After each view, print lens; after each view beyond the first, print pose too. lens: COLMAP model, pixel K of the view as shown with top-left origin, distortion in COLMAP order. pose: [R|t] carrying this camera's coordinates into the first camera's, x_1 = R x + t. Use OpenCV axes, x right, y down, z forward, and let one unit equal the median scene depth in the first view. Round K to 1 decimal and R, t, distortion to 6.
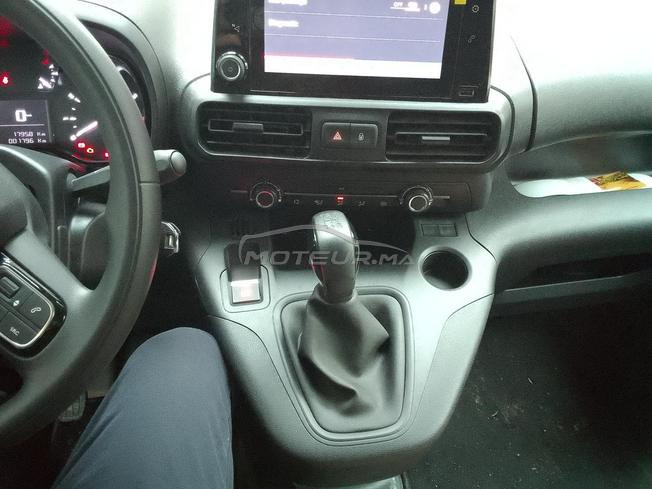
lens RADIAL K [[507.9, 0, 326.0], [0, 507.9, 244.5], [0, 0, 1]] dist [0.084056, -0.148878]
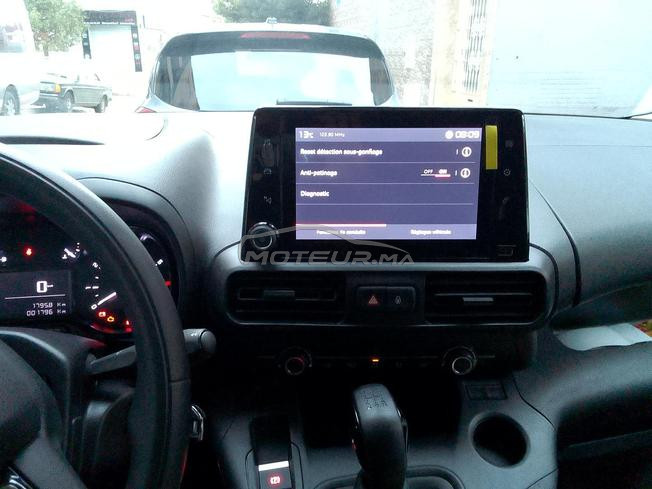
lens RADIAL K [[507.9, 0, 326.0], [0, 507.9, 244.5], [0, 0, 1]] dist [0.084056, -0.148878]
pose [[0.999155, -0.038994, -0.012994, -0.048079], [0.034560, 0.968169, -0.247901, -0.079990], [0.022247, 0.247242, 0.968698, 0.056095]]
